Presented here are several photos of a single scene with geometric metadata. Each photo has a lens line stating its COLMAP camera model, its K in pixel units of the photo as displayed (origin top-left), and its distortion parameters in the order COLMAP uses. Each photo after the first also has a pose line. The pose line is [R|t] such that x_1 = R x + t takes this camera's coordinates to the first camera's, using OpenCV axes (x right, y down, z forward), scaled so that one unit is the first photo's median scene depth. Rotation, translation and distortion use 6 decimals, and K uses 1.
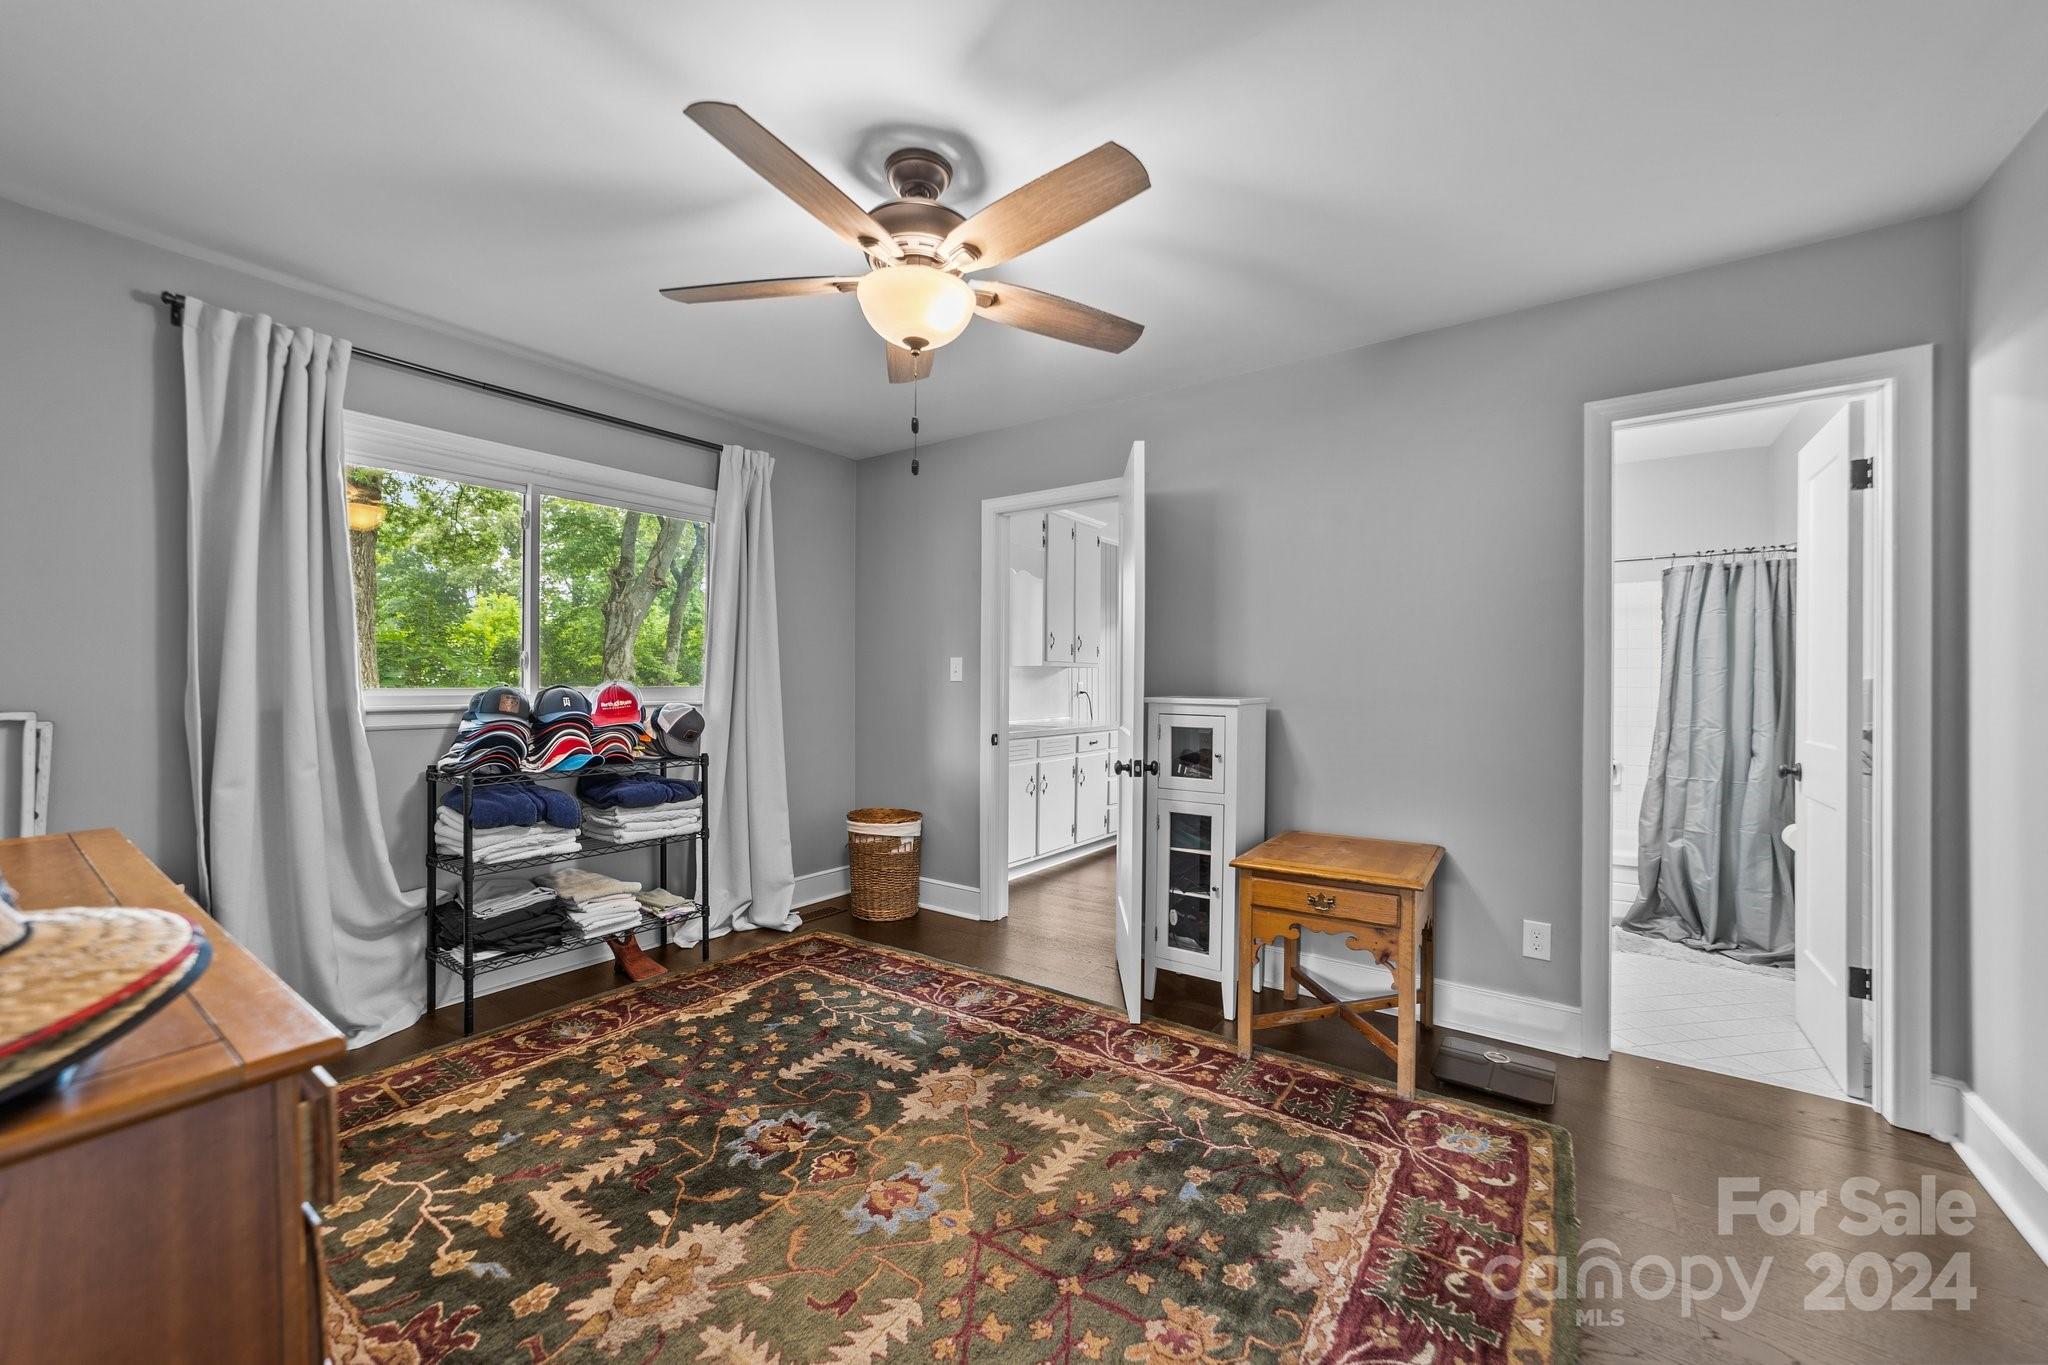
lens RADIAL K [[789.6, 0, 1037.9], [0, 789.6, 688.6], [0, 0, 1]] dist [-0.001288, 0.006791]
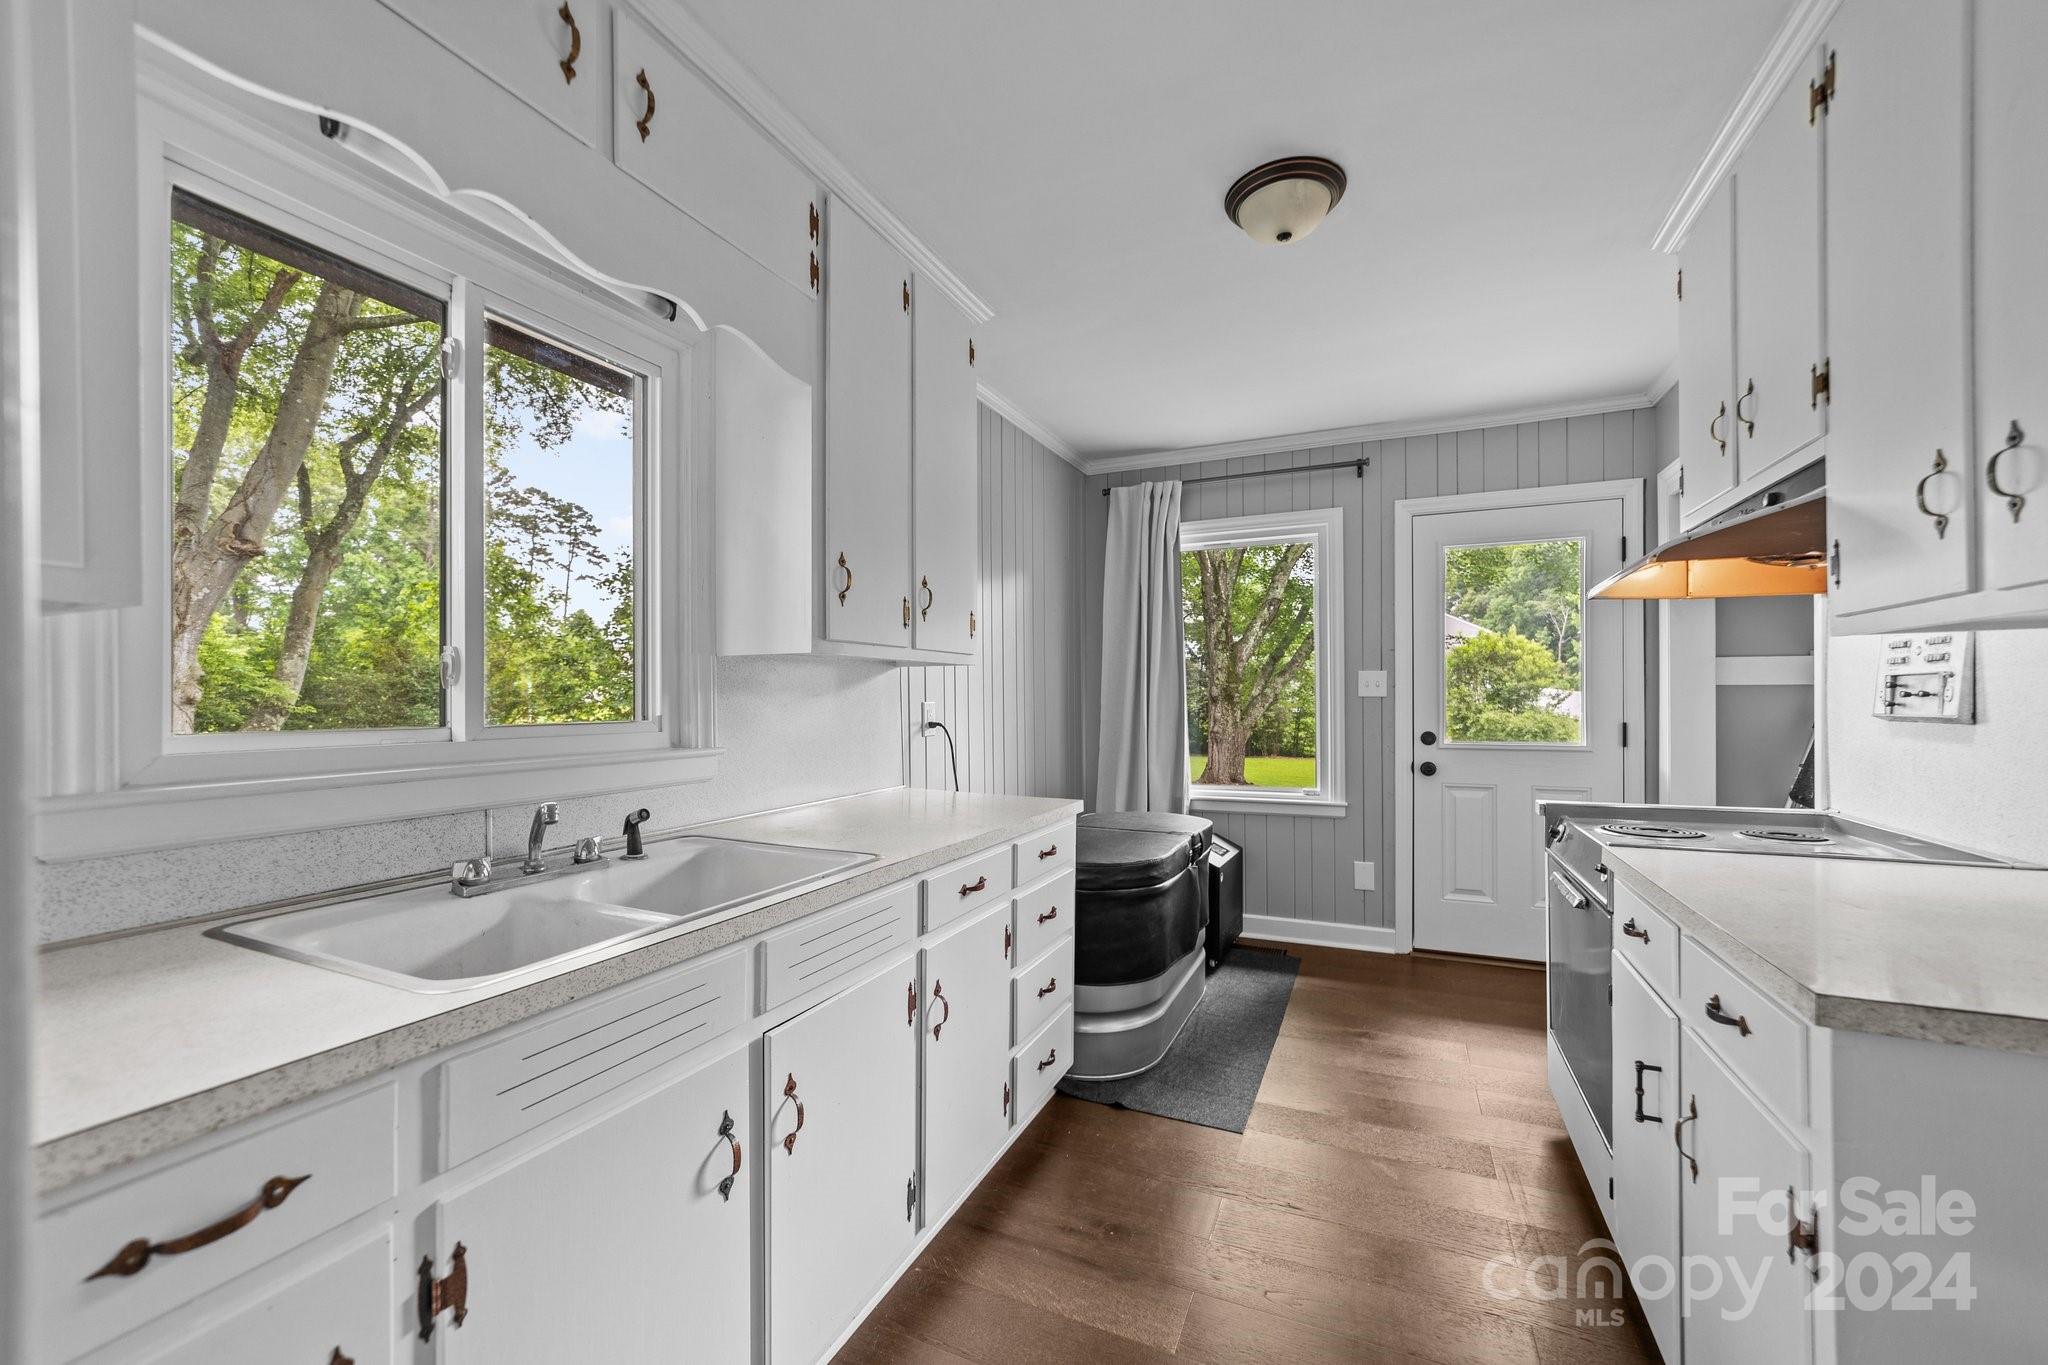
lens RADIAL K [[789.7, 0, 1016.8], [0, 789.7, 696.6], [0, 0, 1]] dist [-0.000459, 0.000091]
pose [[0.985687, -0.008219, 0.168383, 0.051124], [0.010019, 0.999901, -0.009843, -0.009807], [-0.168286, 0.011389, 0.985672, 1.007065]]
